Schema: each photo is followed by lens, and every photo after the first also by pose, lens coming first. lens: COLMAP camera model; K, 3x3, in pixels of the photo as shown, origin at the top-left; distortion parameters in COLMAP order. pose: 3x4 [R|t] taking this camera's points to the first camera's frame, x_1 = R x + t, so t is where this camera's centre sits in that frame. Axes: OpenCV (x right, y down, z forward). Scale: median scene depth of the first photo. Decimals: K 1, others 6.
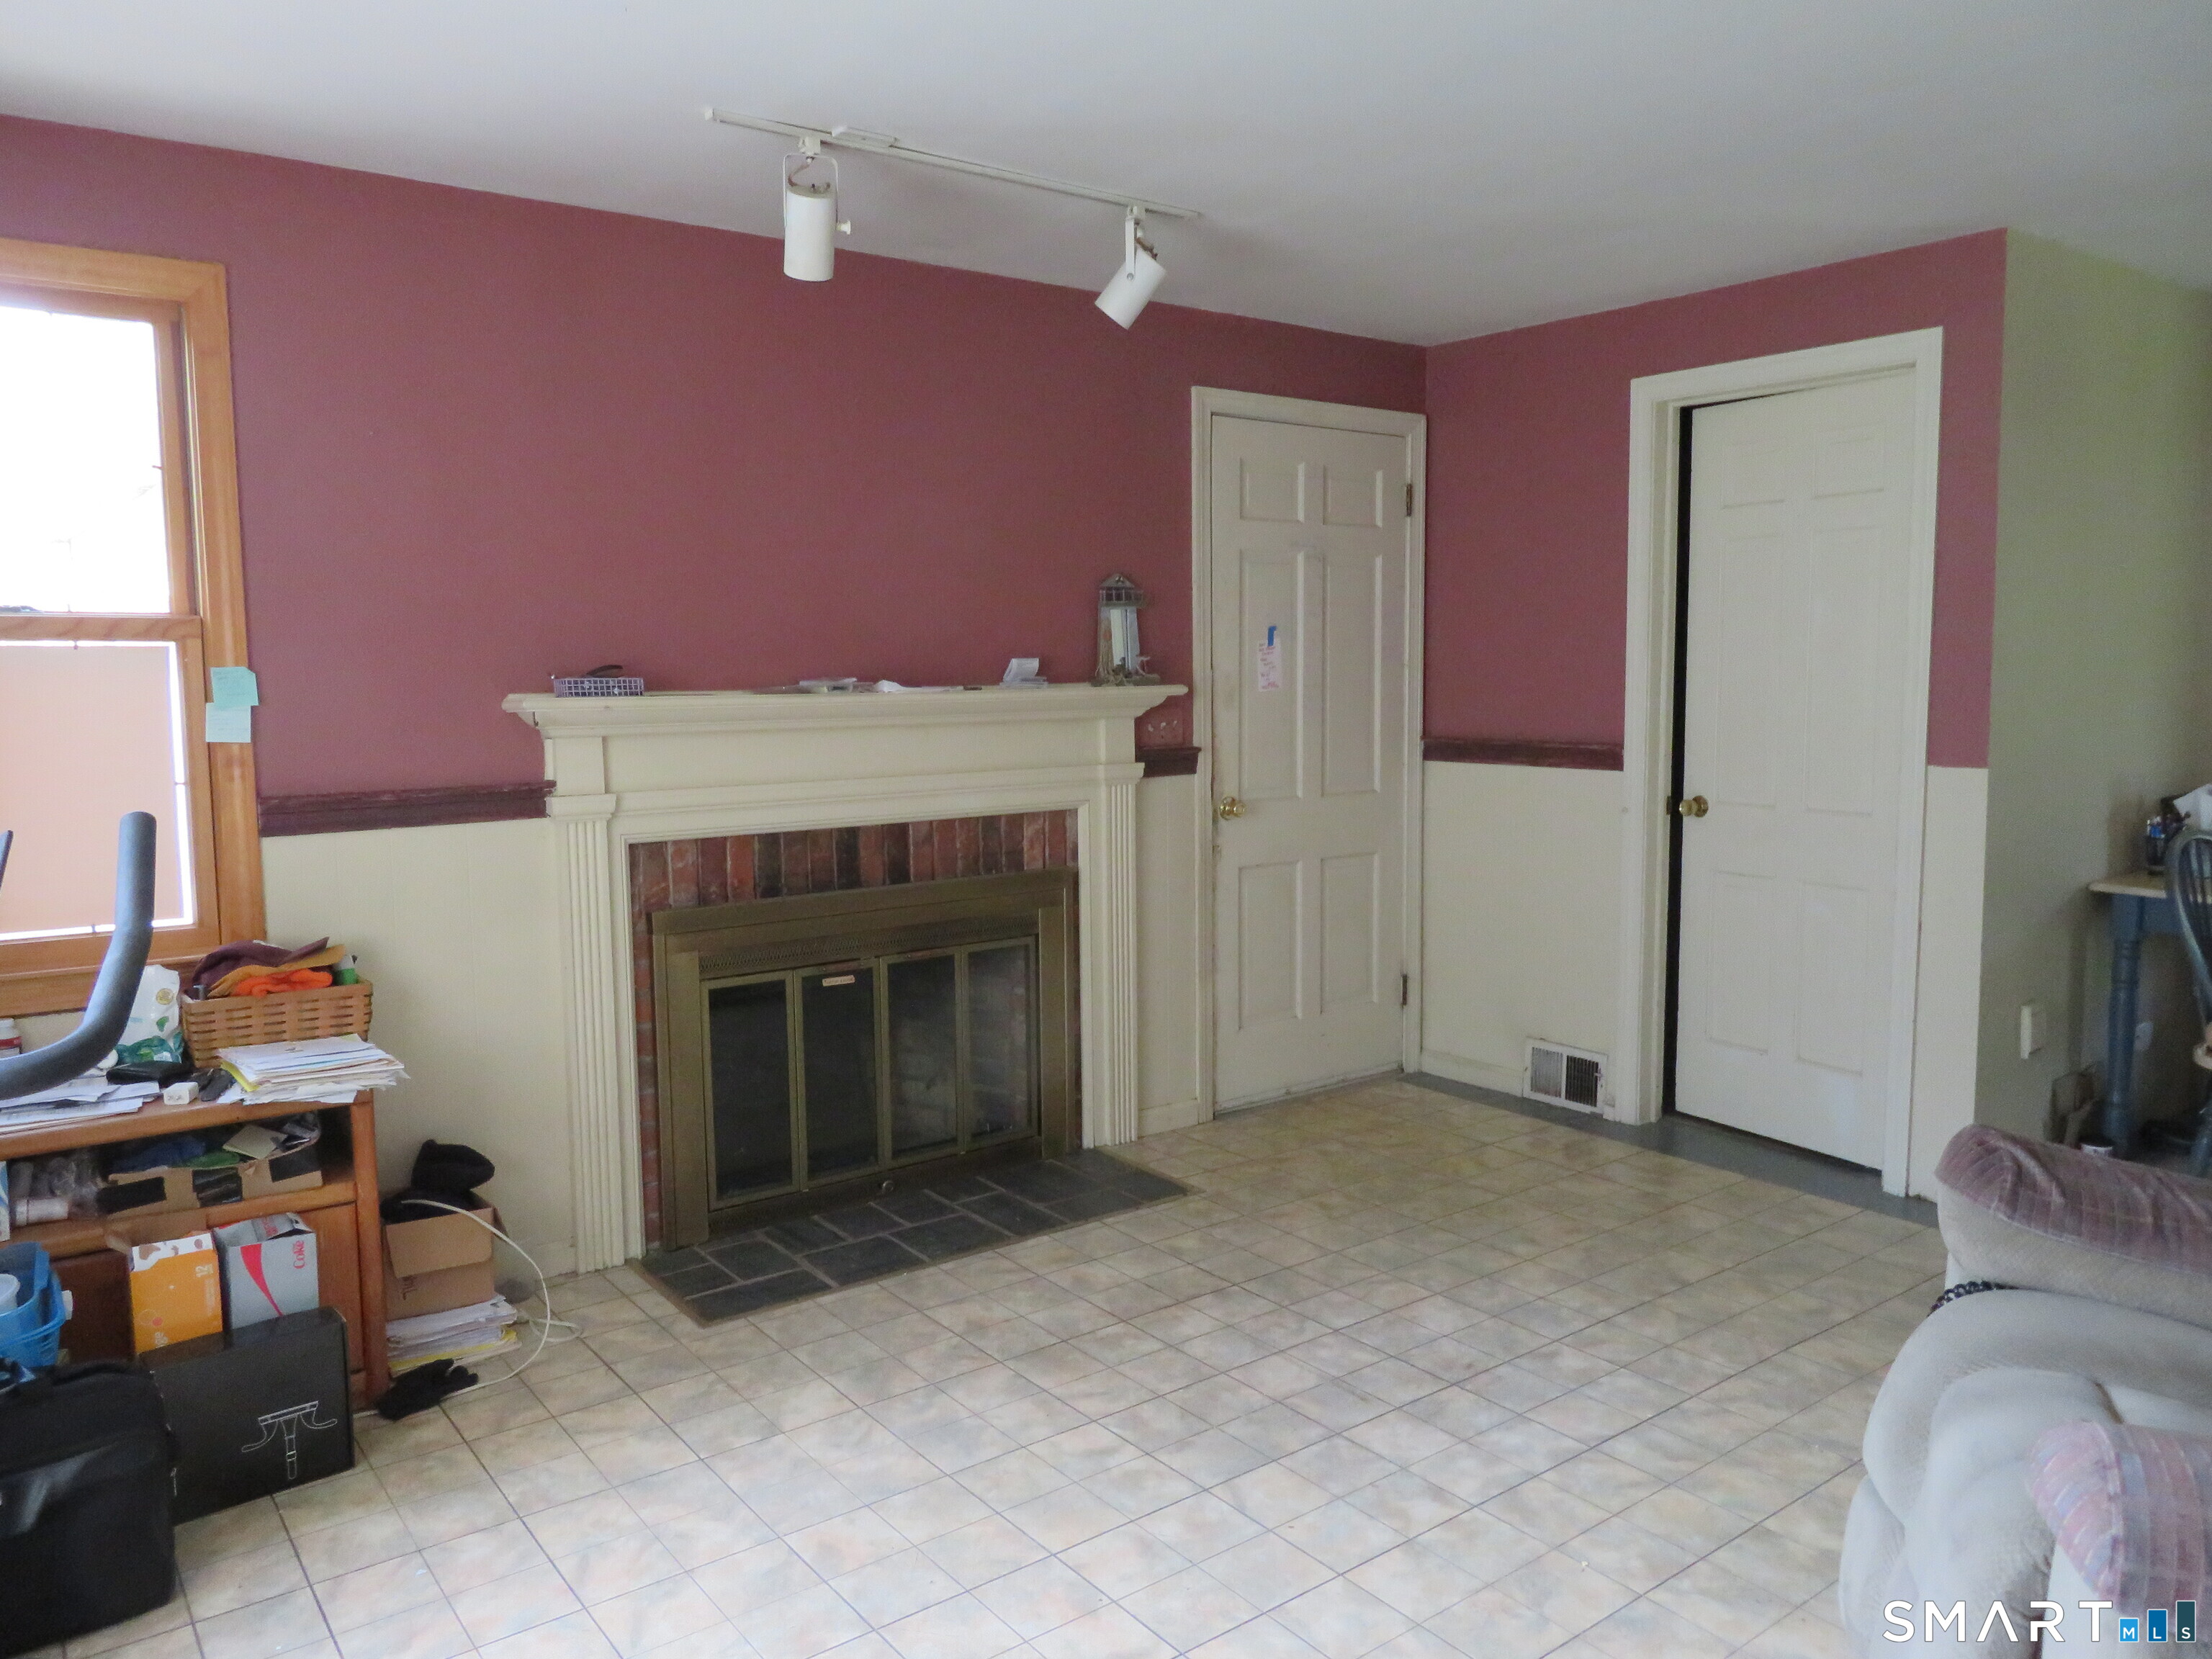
lens RADIAL K [[1576.5, 0, 1106.3], [0, 1576.5, 835.4], [0, 0, 1]] dist [-0.025150, 0.007270]
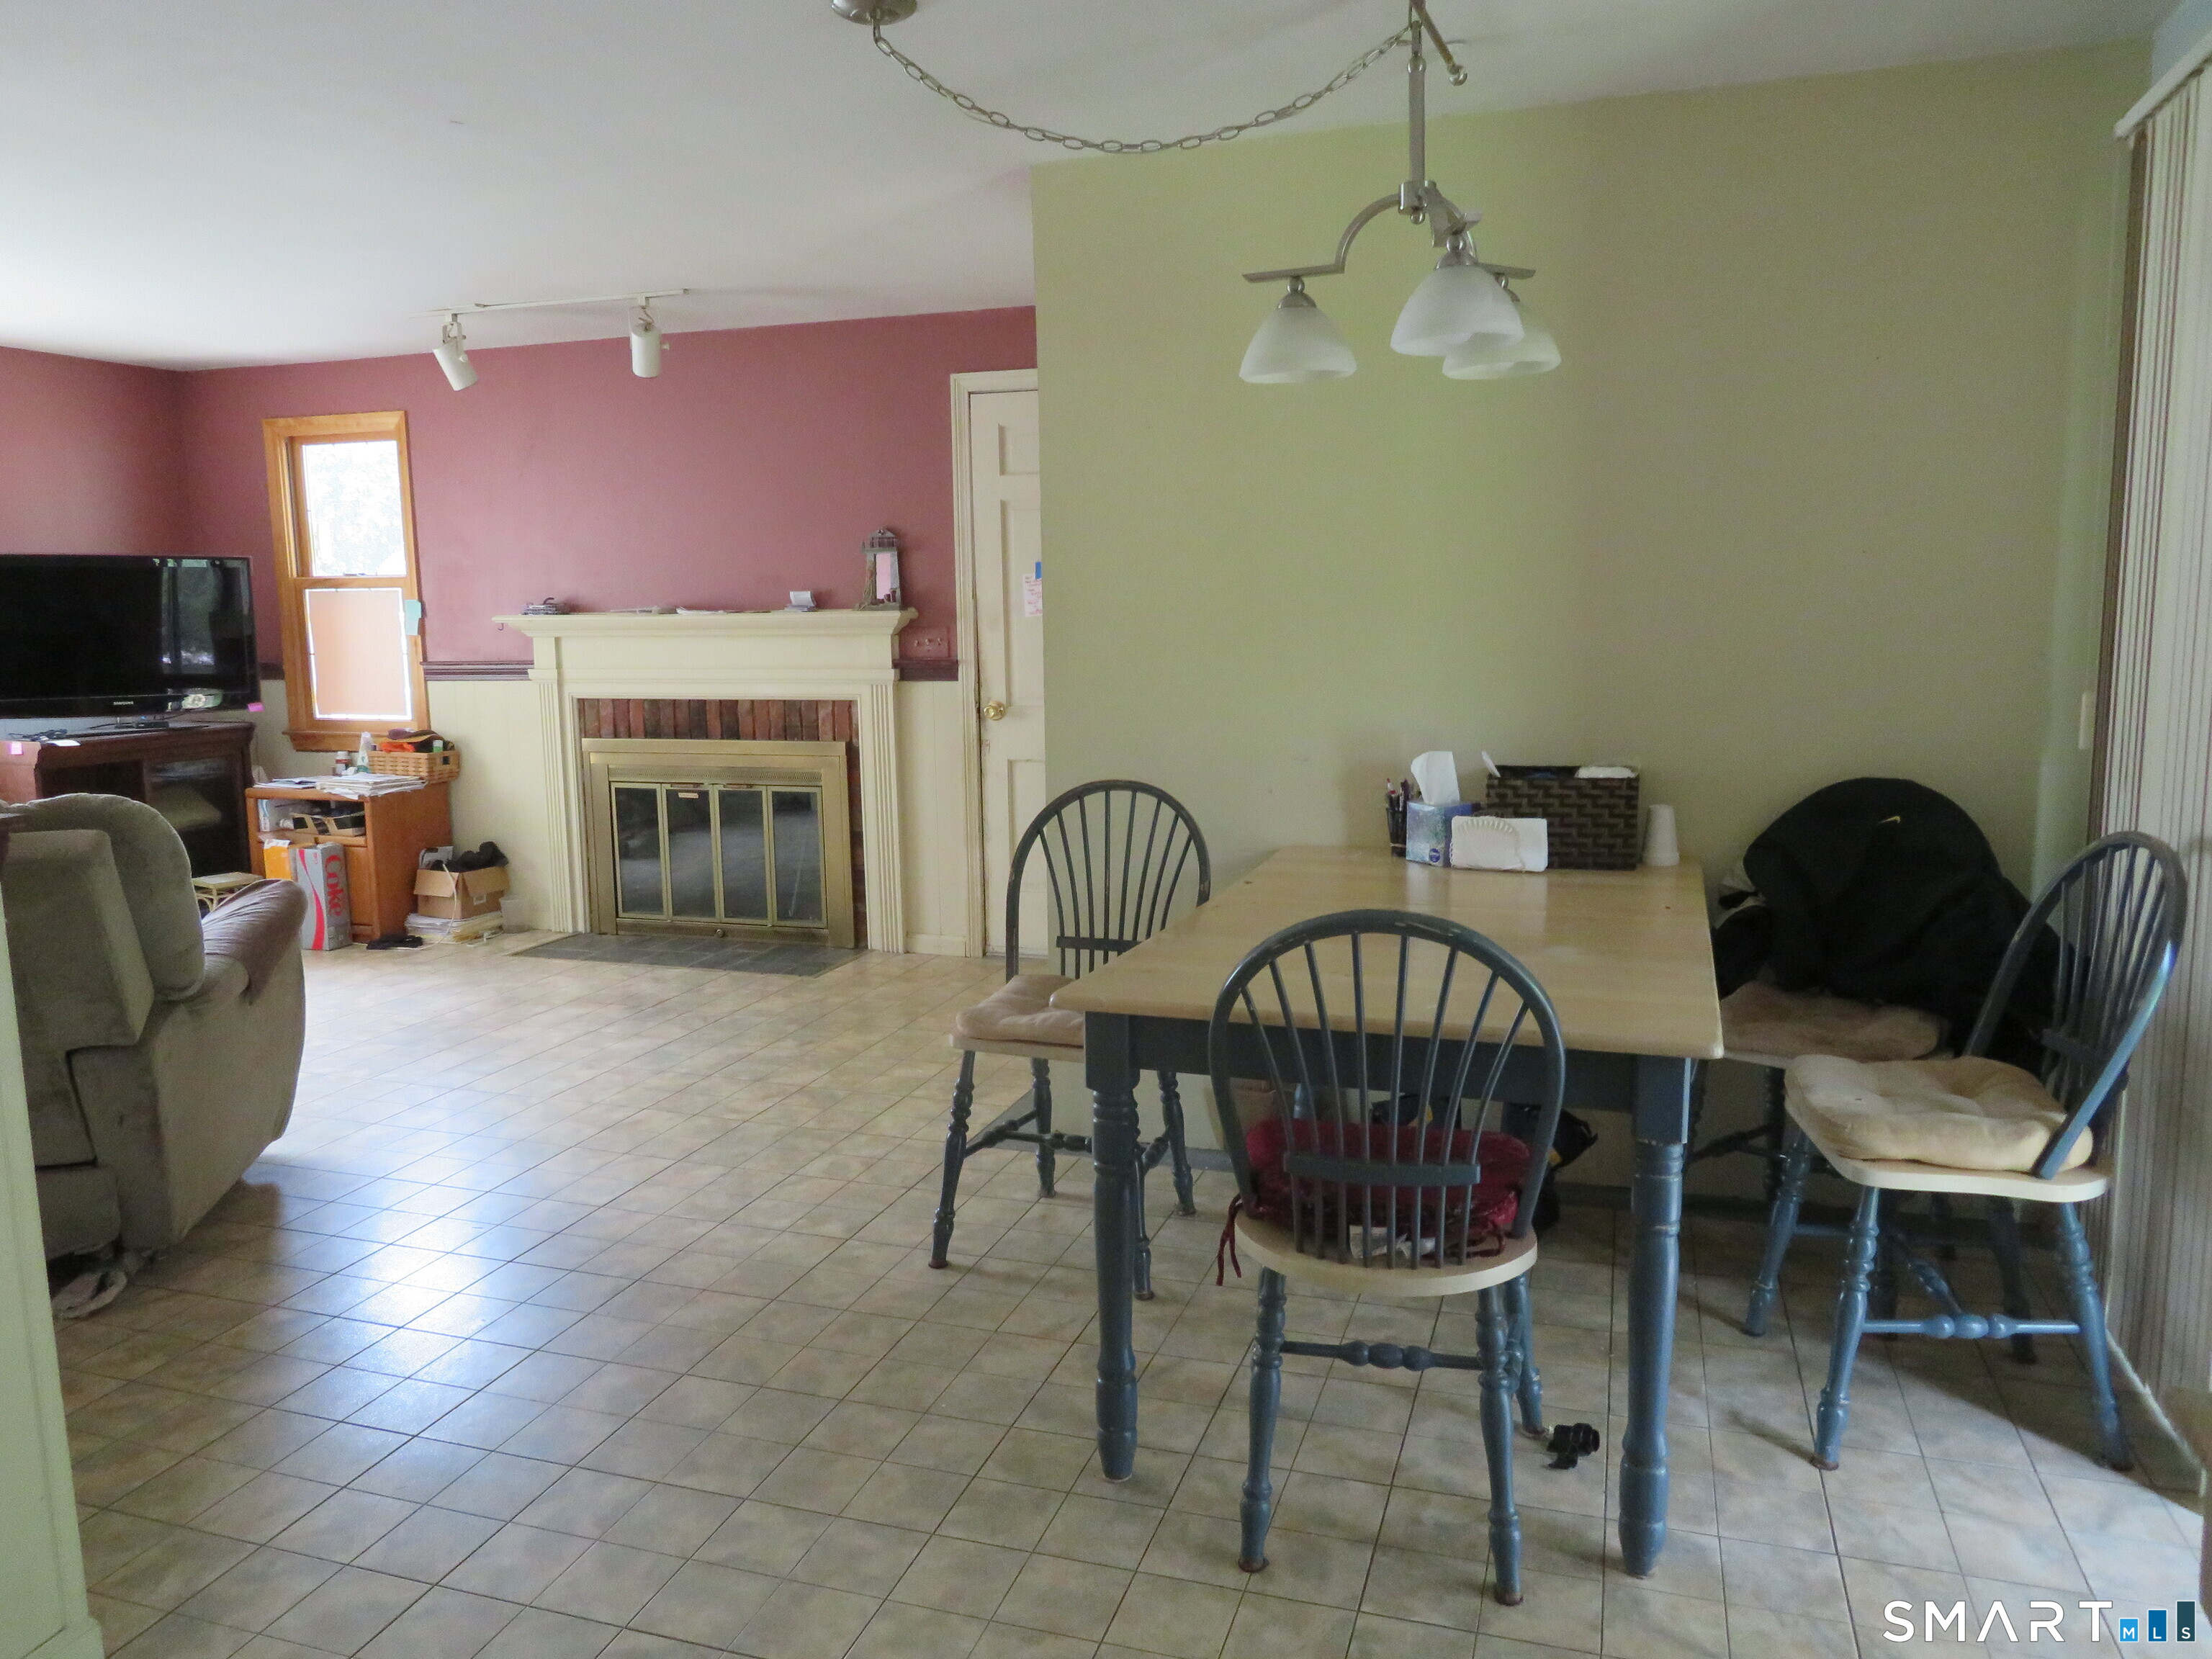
lens RADIAL K [[1576.5, 0, 1122.8], [0, 1576.5, 839.3], [0, 0, 1]] dist [-0.025150, 0.007270]
pose [[0.573968, 0.125042, -0.809275, 1.363836], [-0.081711, 0.992086, 0.095335, -0.051070], [0.814791, 0.011408, 0.579642, 0.428810]]
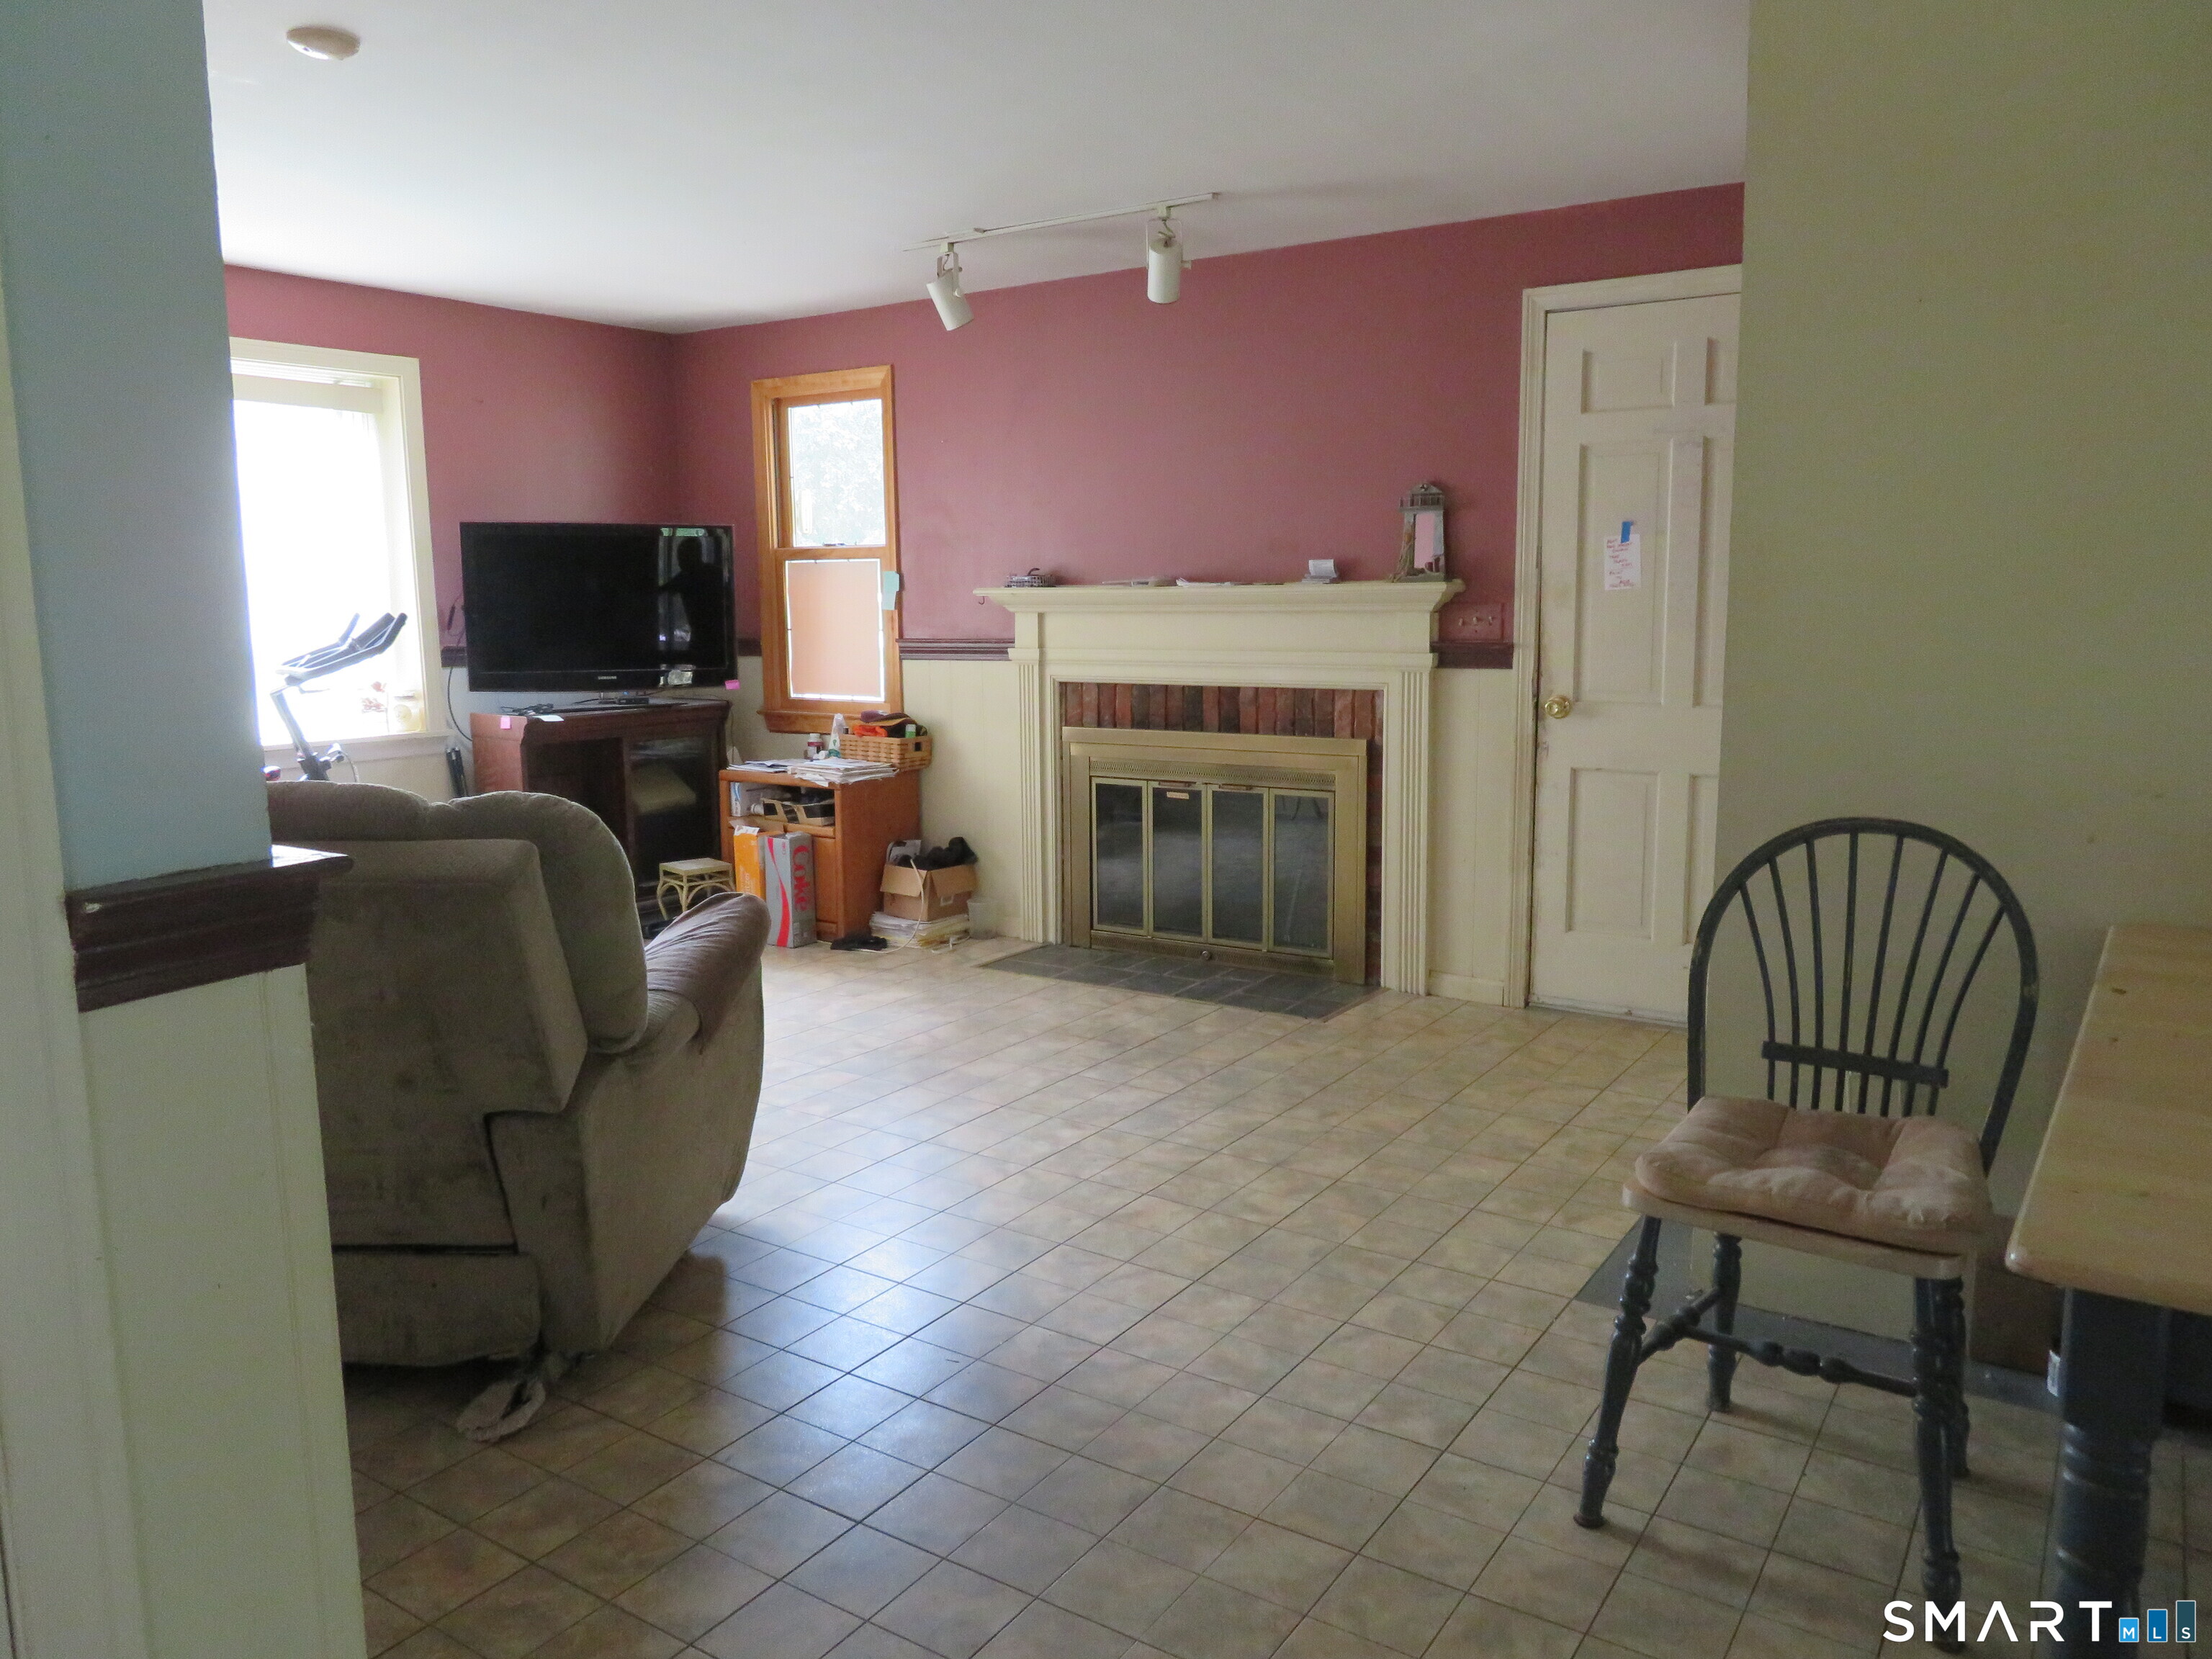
lens RADIAL K [[1576.5, 0, 1101.0], [0, 1576.5, 839.7], [0, 0, 1]] dist [-0.025150, 0.007270]
pose [[0.323635, 0.151090, -0.934041, 1.102153], [-0.095046, 0.987366, 0.126784, -0.038738], [0.941396, 0.047745, 0.333907, 0.466915]]
